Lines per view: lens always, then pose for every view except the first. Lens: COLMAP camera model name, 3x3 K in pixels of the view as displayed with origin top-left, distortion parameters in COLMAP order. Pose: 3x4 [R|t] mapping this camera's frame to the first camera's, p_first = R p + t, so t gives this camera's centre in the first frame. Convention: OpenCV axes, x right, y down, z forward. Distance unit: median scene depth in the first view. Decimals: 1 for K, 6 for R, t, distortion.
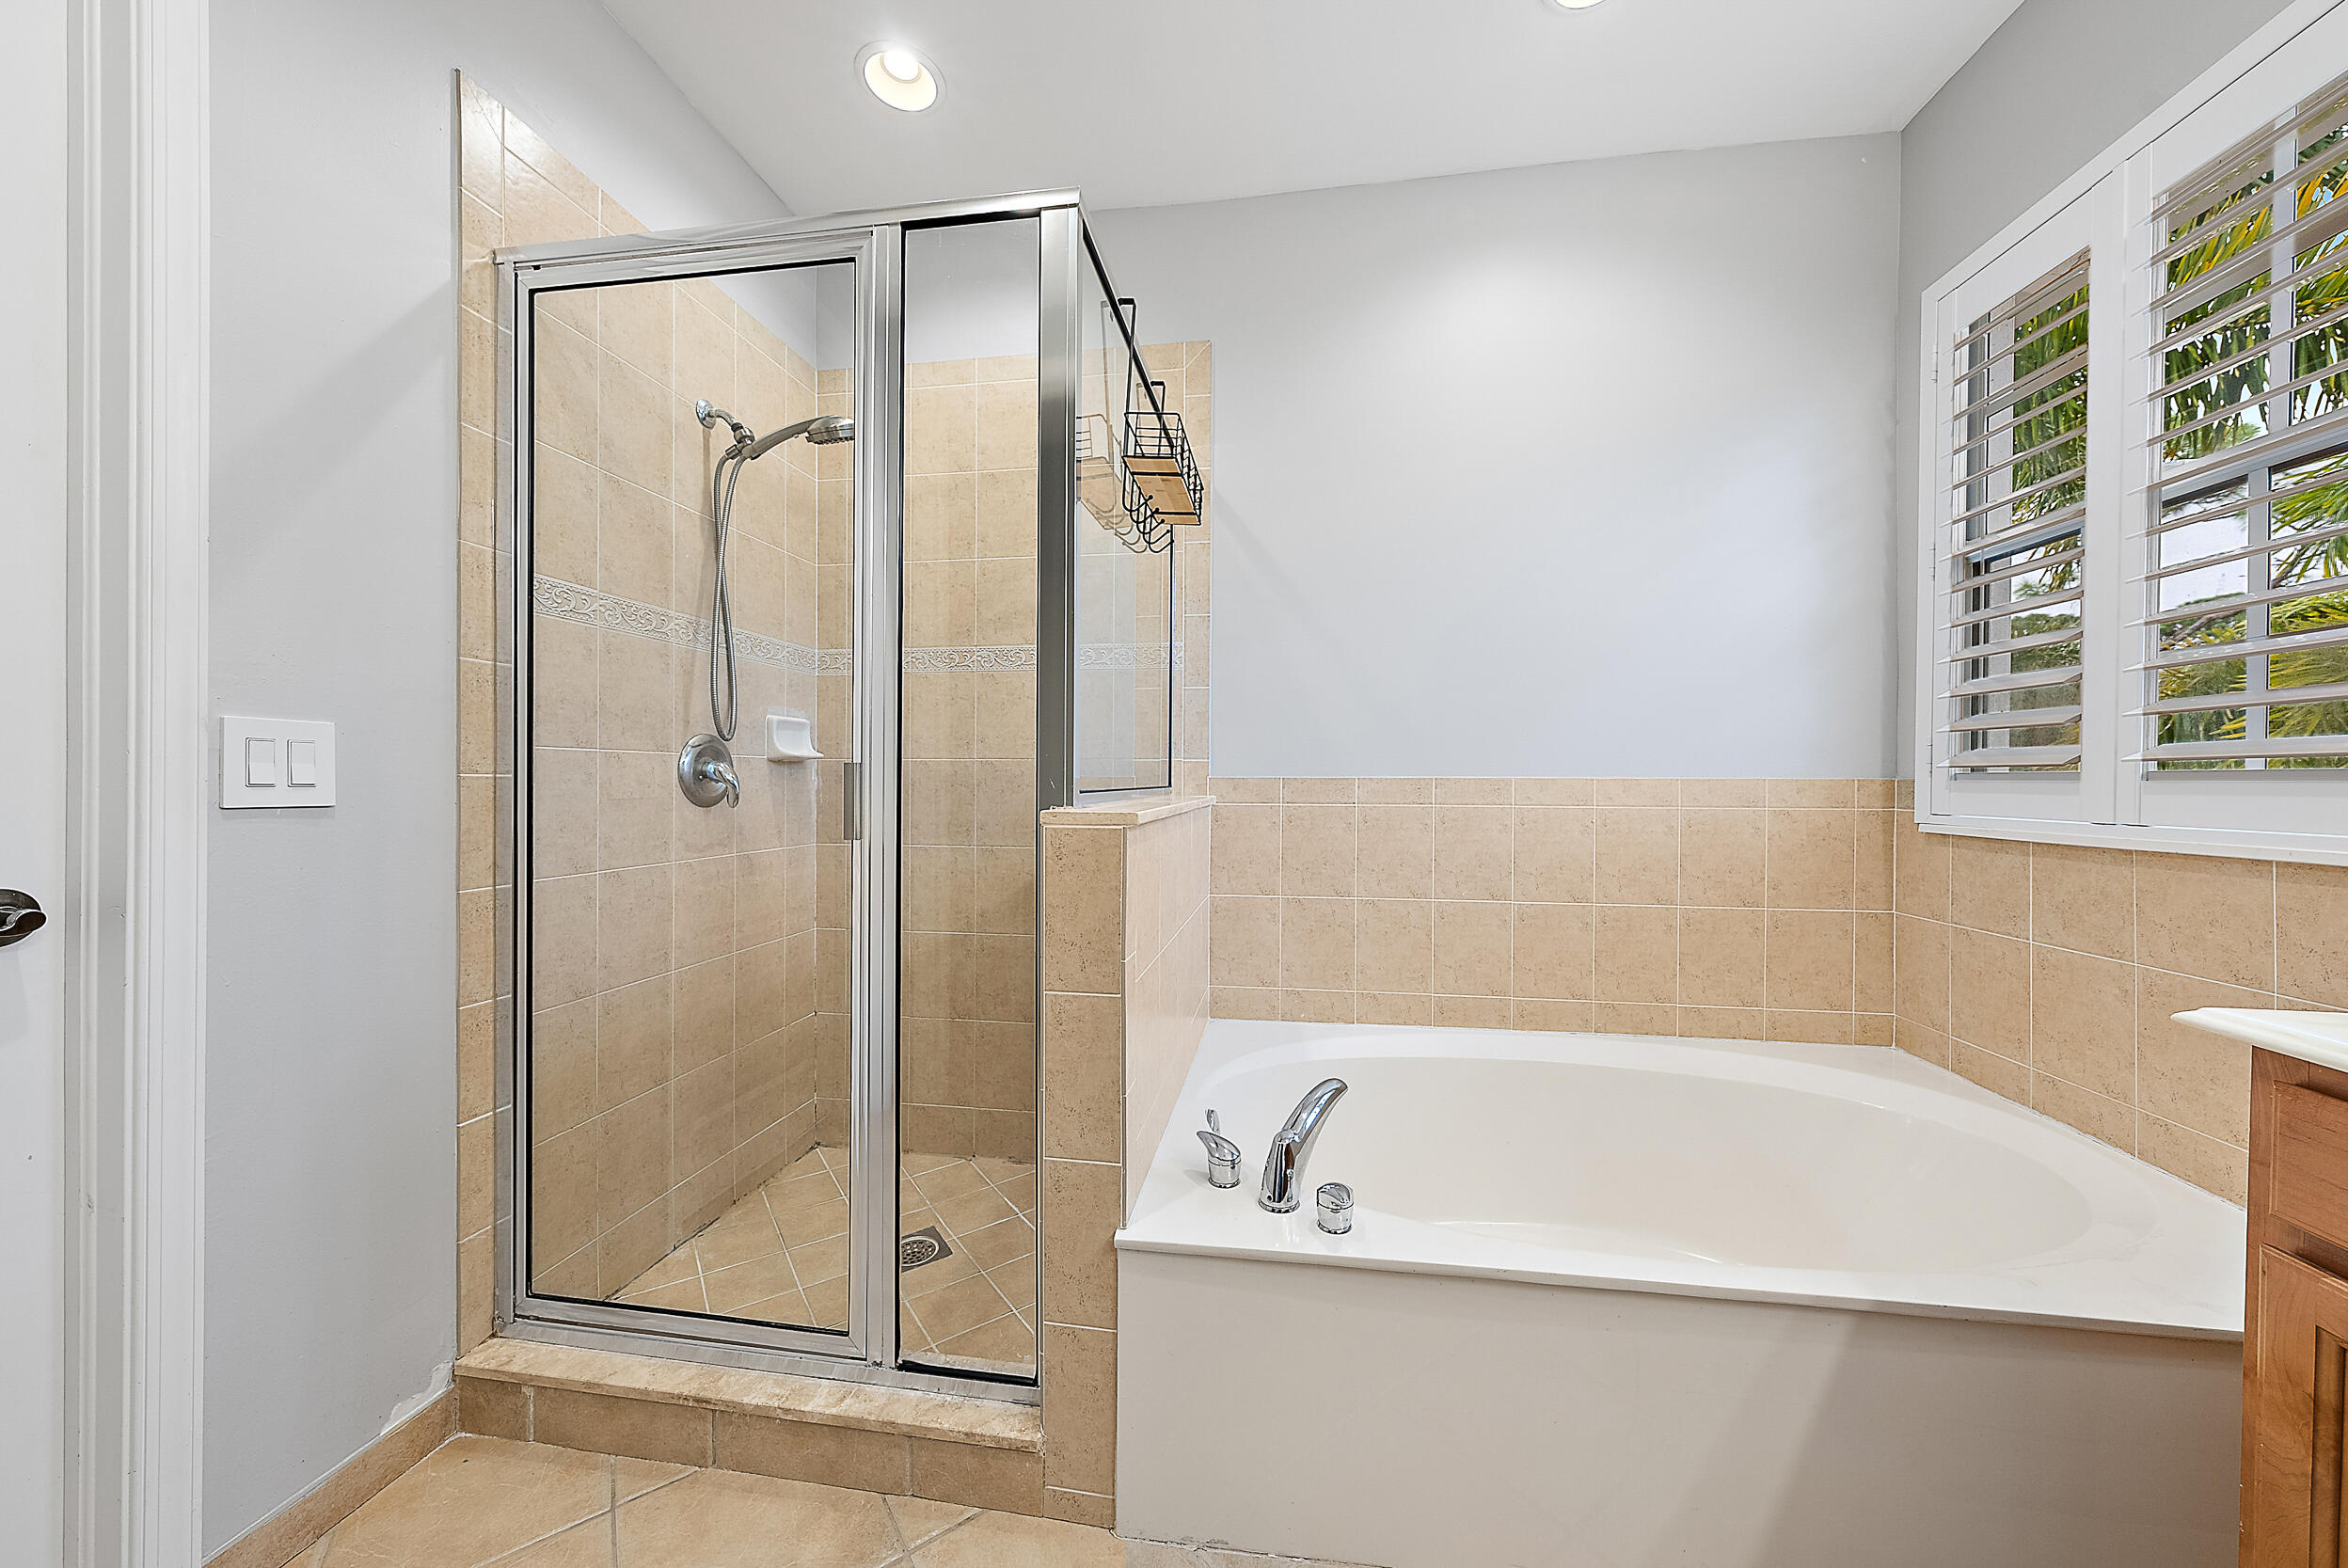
lens RADIAL K [[809.1, 0, 1177.3], [0, 809.1, 783.1], [0, 0, 1]] dist [-0.003389, 0.000588]
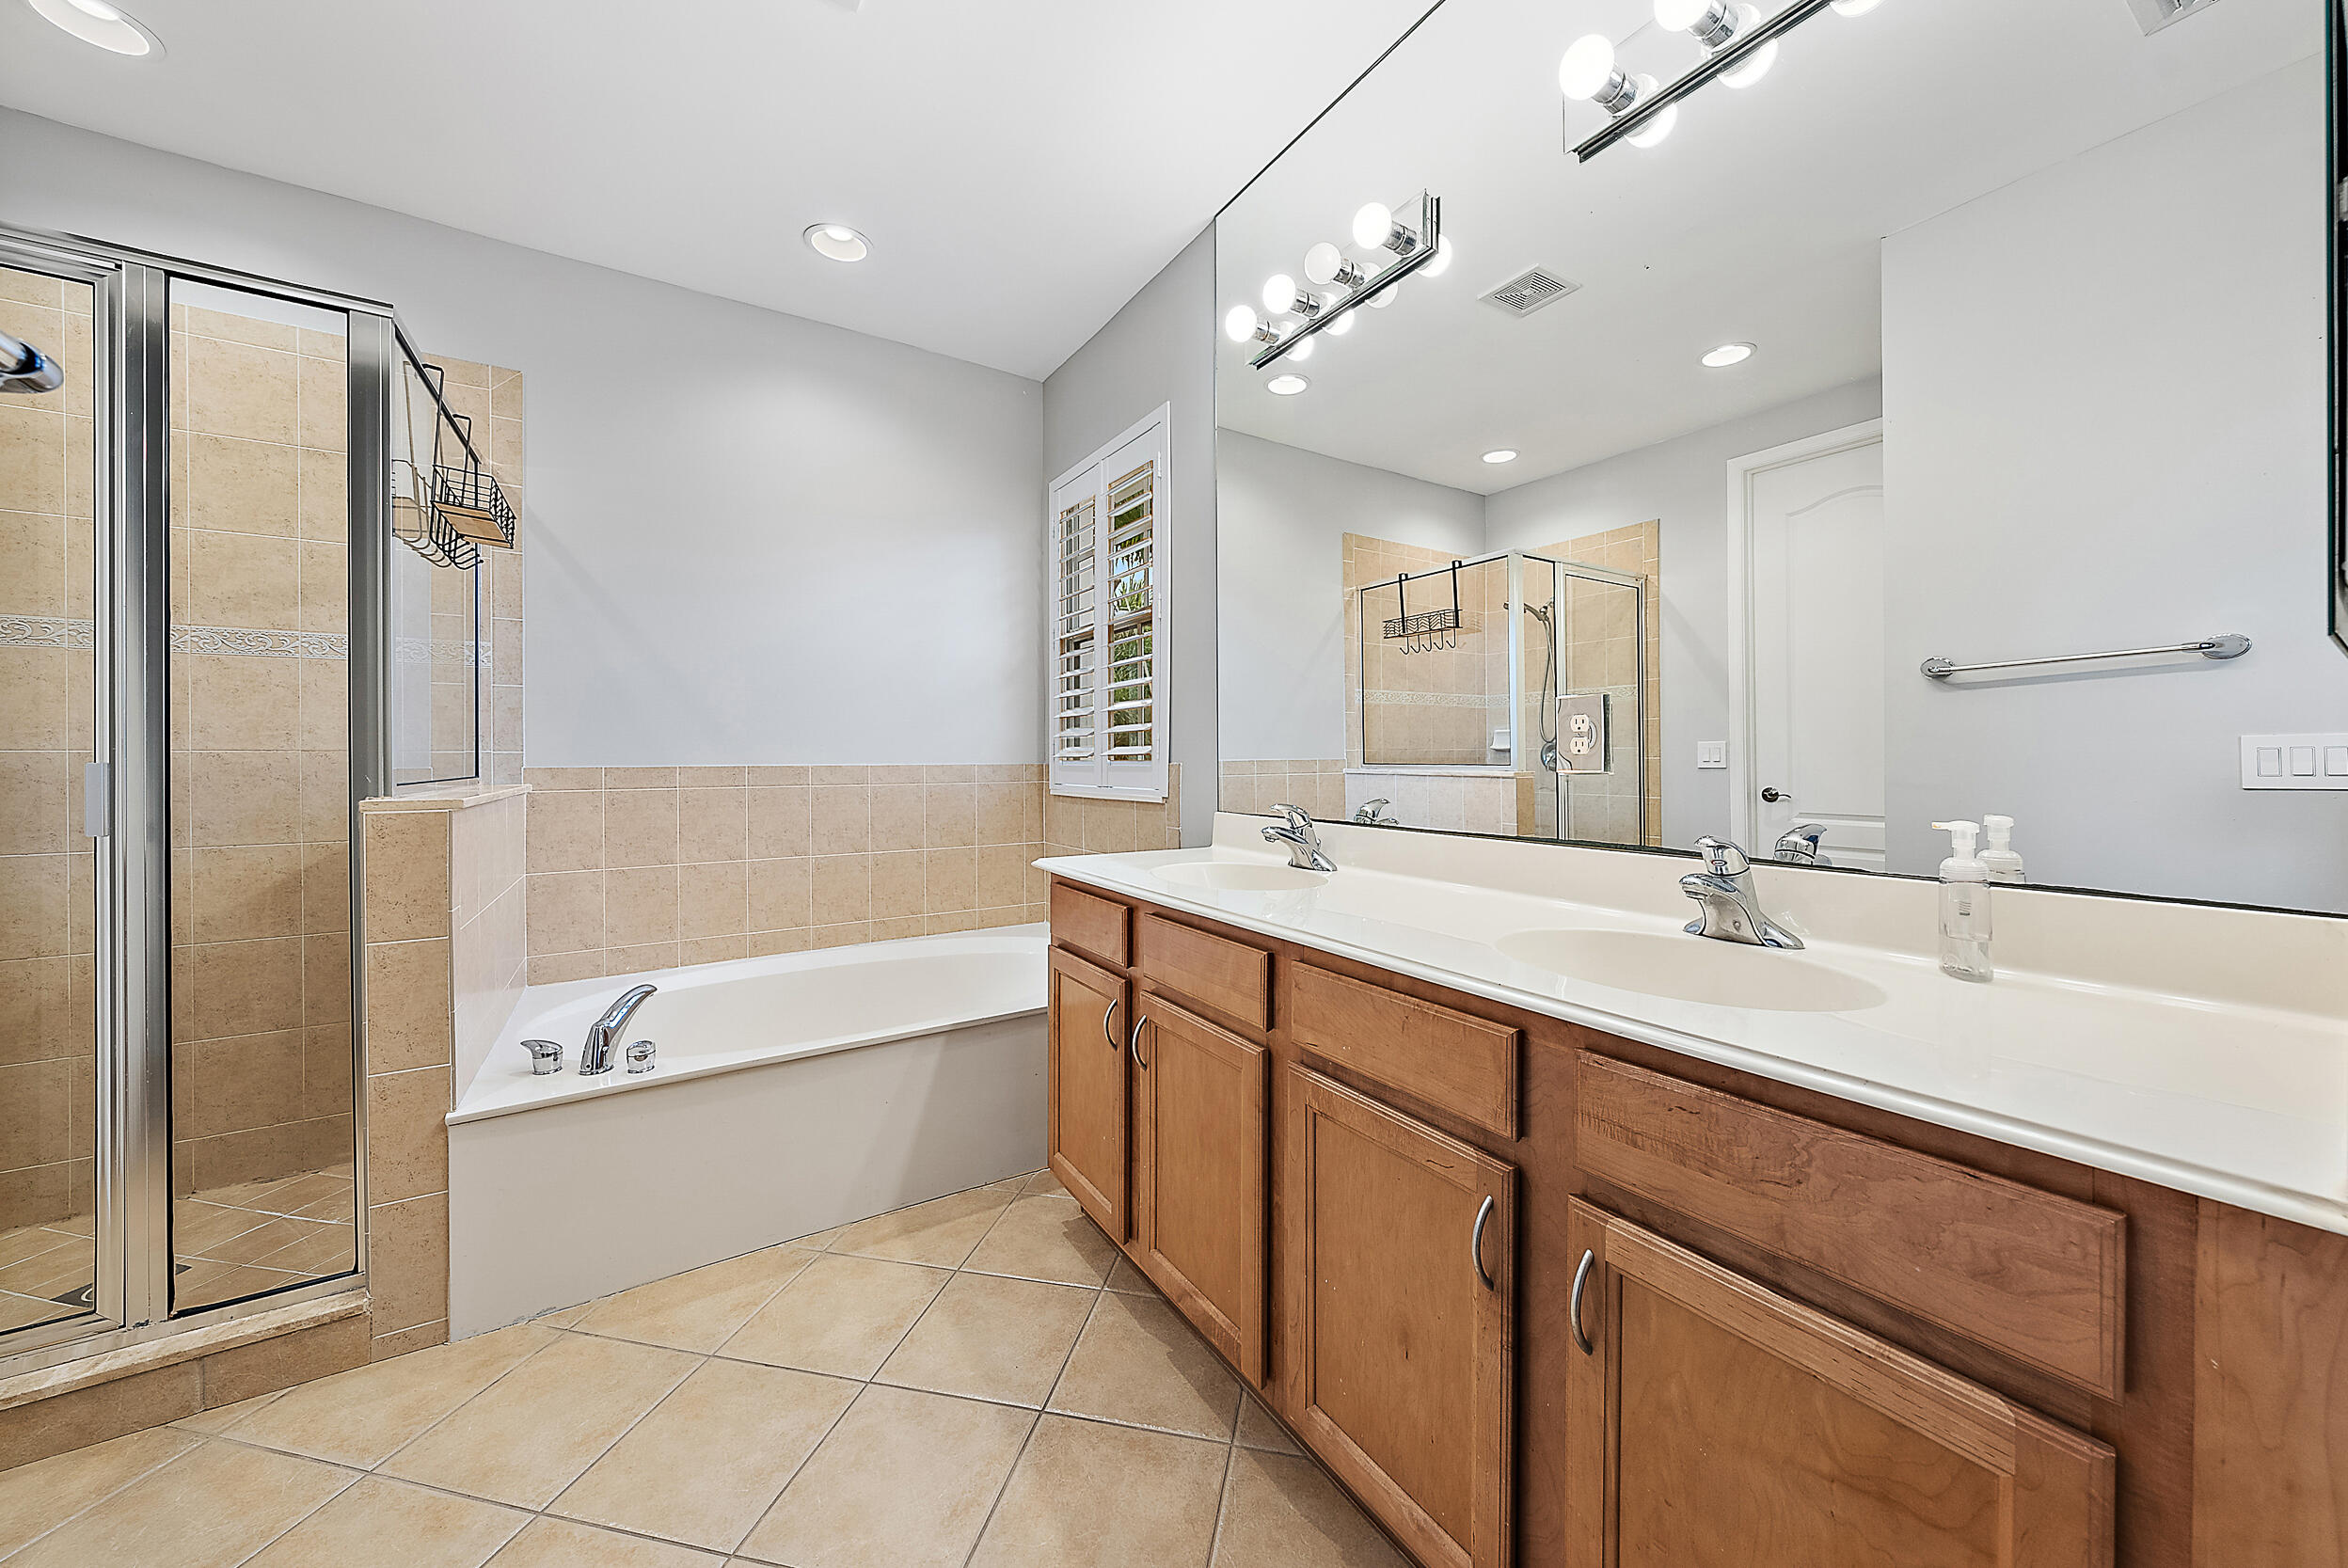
lens RADIAL K [[809.1, 0, 1176.8], [0, 809.1, 765.2], [0, 0, 1]] dist [-0.003389, 0.000588]
pose [[0.744433, -0.009896, 0.667624, -0.054819], [0.007855, 0.999951, 0.006063, -0.016655], [-0.667651, 0.000730, 0.744474, -0.702943]]
